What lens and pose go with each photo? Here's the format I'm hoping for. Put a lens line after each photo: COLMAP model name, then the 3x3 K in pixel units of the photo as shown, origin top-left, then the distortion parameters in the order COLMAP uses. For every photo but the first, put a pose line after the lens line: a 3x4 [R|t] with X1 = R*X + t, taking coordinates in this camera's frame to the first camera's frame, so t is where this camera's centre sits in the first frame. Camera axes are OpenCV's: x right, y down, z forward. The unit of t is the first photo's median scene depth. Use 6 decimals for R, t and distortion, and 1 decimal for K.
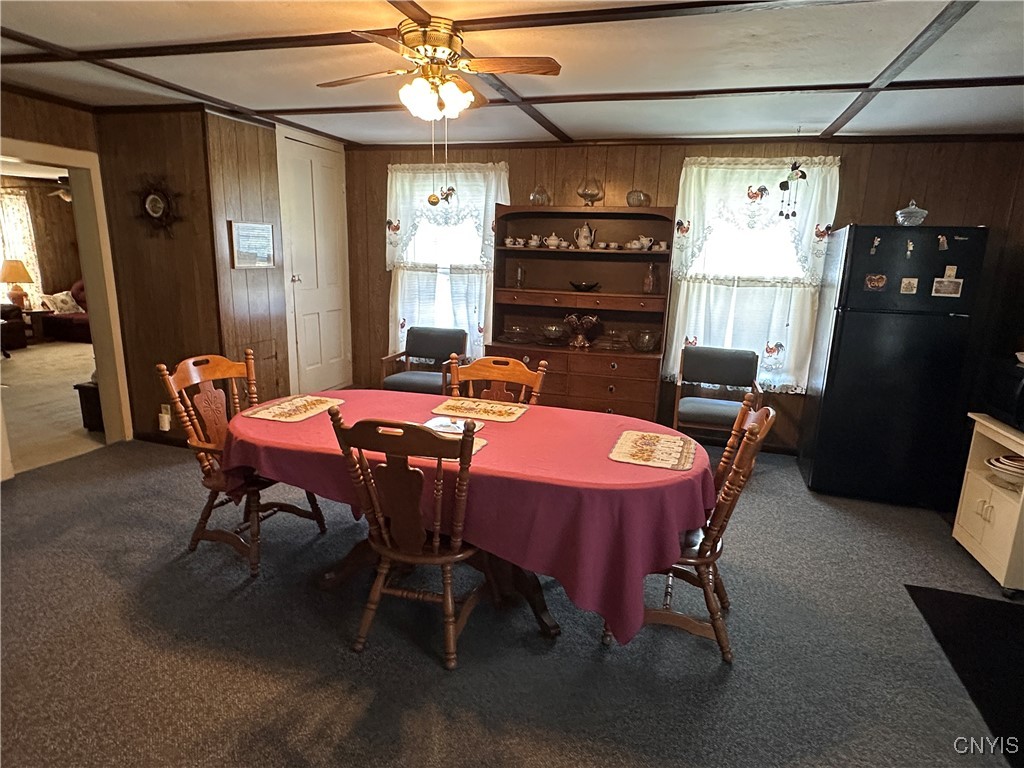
lens RADIAL K [[602.3, 0, 510.3], [0, 602.3, 386.7], [0, 0, 1]] dist [-0.000286, -0.000516]
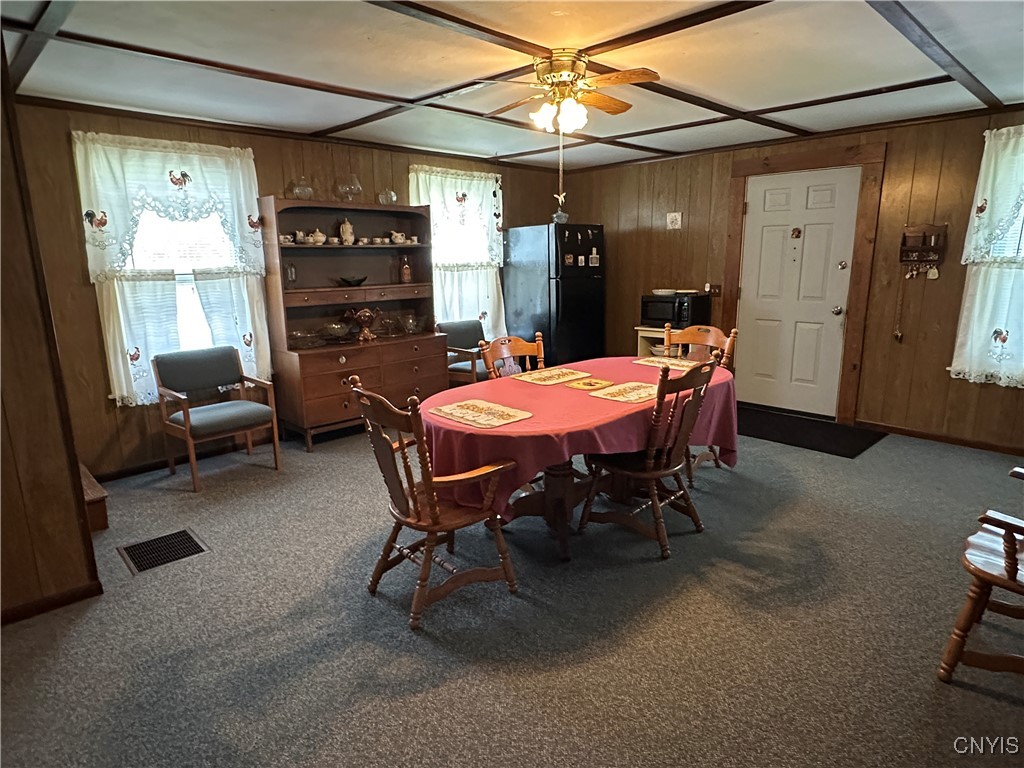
lens RADIAL K [[602.3, 0, 510.3], [0, 602.3, 386.7], [0, 0, 1]] dist [-0.000286, -0.000516]
pose [[0.474901, -0.224441, 0.850938, -0.698721], [0.220984, 0.966364, 0.131556, -0.073732], [-0.851842, 0.125568, 0.508525, 0.292336]]
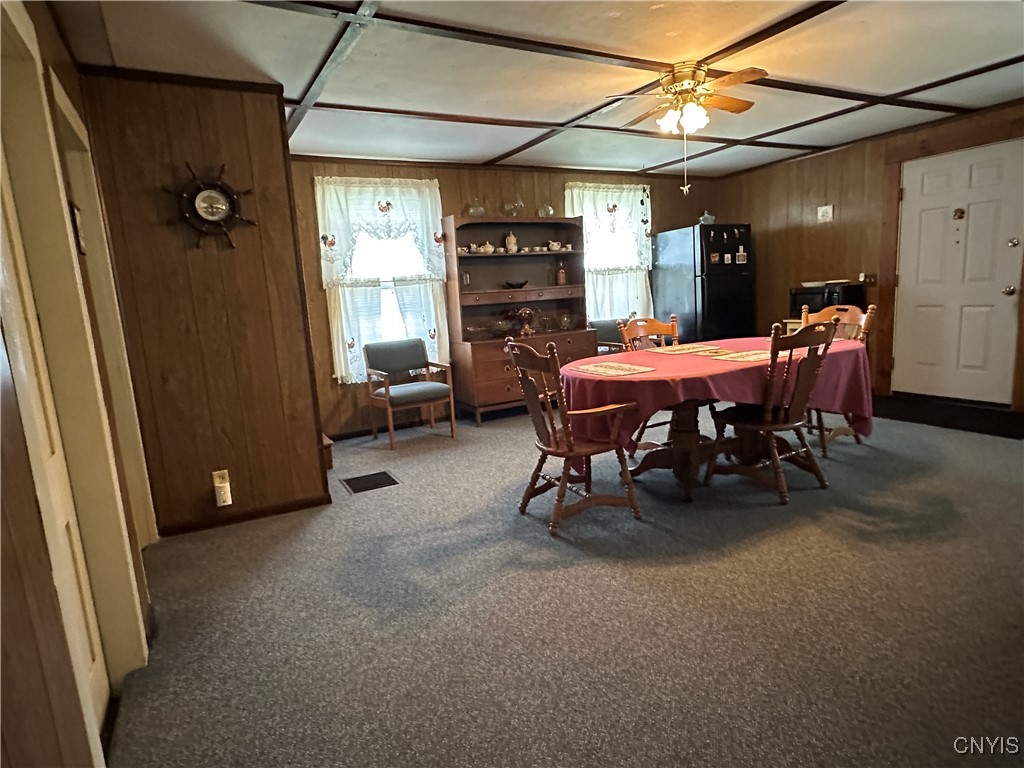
lens RADIAL K [[593.7, 0, 510.3], [0, 593.7, 387.5], [0, 0, 1]] dist [-0.003546, 0.000839]
pose [[0.692514, -0.189905, 0.695960, -0.787466], [0.238600, 0.970730, 0.027462, -0.004422], [-0.680804, 0.147039, 0.717555, 0.204483]]
